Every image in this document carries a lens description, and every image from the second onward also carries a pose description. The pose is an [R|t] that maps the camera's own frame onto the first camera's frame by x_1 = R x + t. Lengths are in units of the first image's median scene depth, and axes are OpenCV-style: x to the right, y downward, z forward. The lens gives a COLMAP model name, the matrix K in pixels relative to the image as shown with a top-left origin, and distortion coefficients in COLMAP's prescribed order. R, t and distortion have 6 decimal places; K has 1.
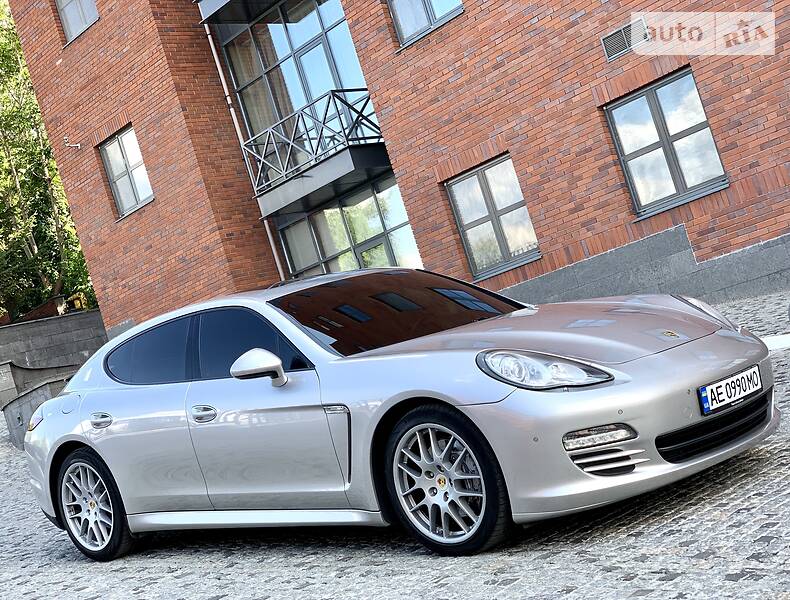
lens RADIAL K [[1235.6, 0, 339.7], [0, 1235.6, 342.1], [0, 0, 1]] dist [0.109499, 0.000000]
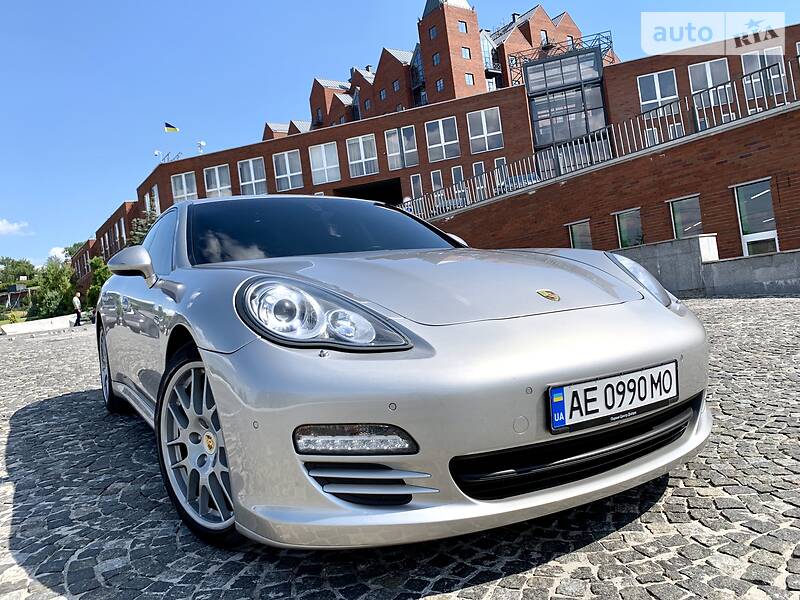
lens RADIAL K [[616.6, 0, 406.3], [0, 616.6, 294.8], [0, 0, 1]] dist [0.027549, -0.033920]
pose [[0.965047, 0.154473, -0.211712, 0.260269], [-0.148072, 0.987913, 0.045863, -0.010384], [0.216238, -0.012912, 0.976255, 0.649004]]
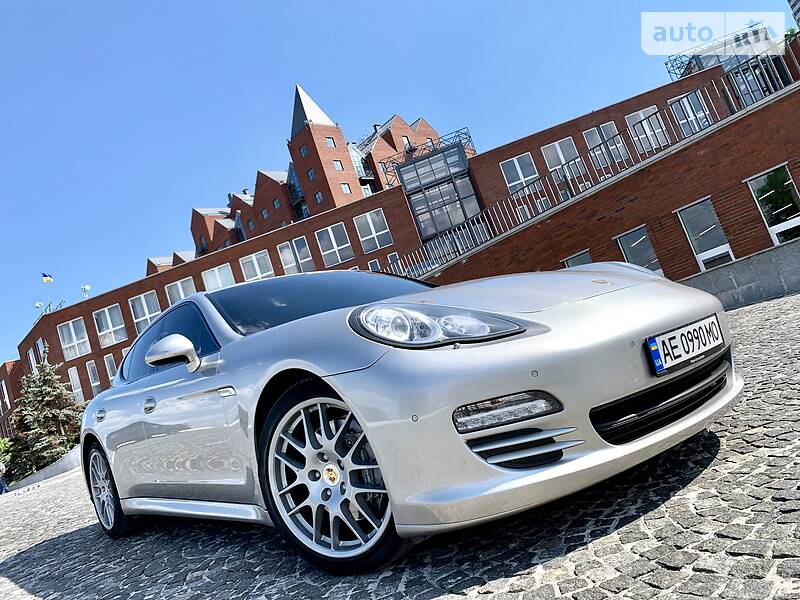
lens RADIAL K [[616.6, 0, 400.7], [0, 616.6, 299.4], [0, 0, 1]] dist [0.027549, -0.033920]
pose [[0.996393, -0.048409, -0.069690, 0.160820], [0.039655, 0.991746, -0.121930, 0.049214], [0.075017, 0.118726, 0.990089, 0.588907]]
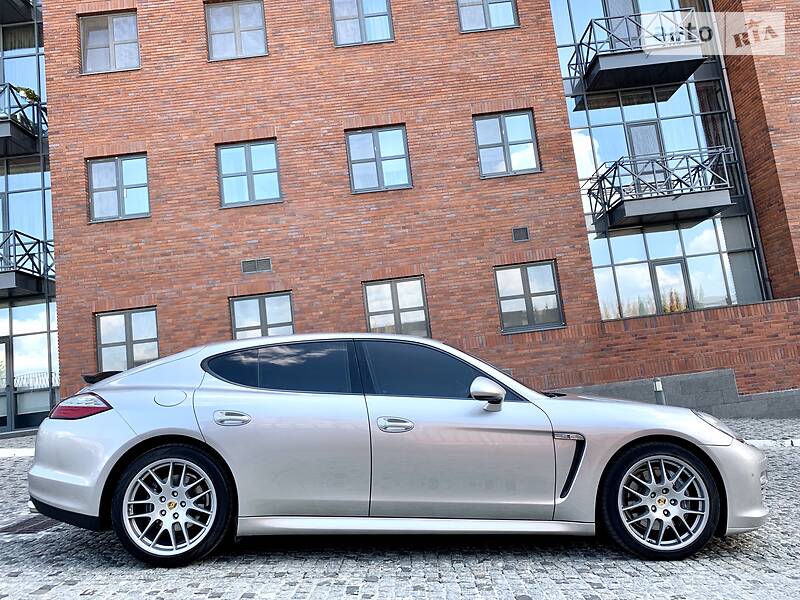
lens RADIAL K [[616.6, 0, 382.3], [0, 616.6, 309.7], [0, 0, 1]] dist [0.027549, -0.033920]
pose [[0.668170, 0.297409, 0.681980, -0.624329], [-0.121568, 0.947952, -0.294292, 0.147966], [-0.734009, 0.113730, 0.669549, 0.741504]]
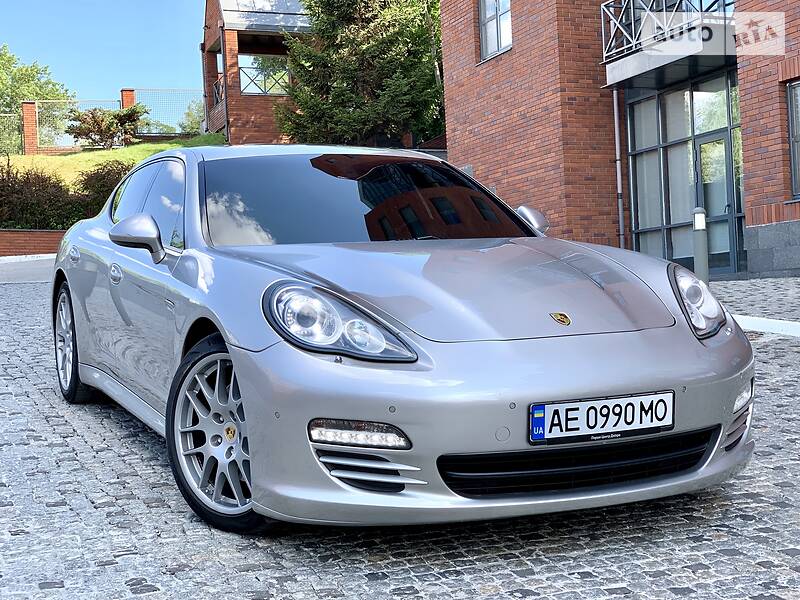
lens RADIAL K [[1188.0, 0, 398.4], [0, 1188.0, 307.0], [0, 0, 1]] dist [0.050480, 0.000000]
pose [[0.923912, 0.240030, -0.297947, 0.378758], [-0.210699, 0.969208, 0.127446, -0.078800], [0.319363, -0.054972, 0.946037, 0.331727]]
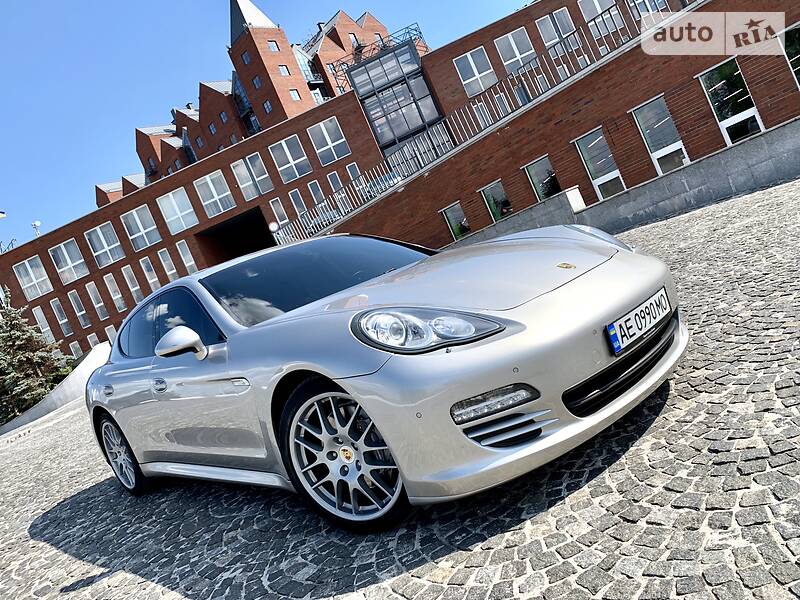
lens RADIAL K [[616.6, 0, 403.8], [0, 616.6, 297.3], [0, 0, 1]] dist [0.027549, -0.033920]
pose [[0.991806, -0.125865, -0.021897, 0.151278], [0.126586, 0.991323, 0.035430, -0.014739], [0.017247, -0.037912, 0.999132, 0.535337]]
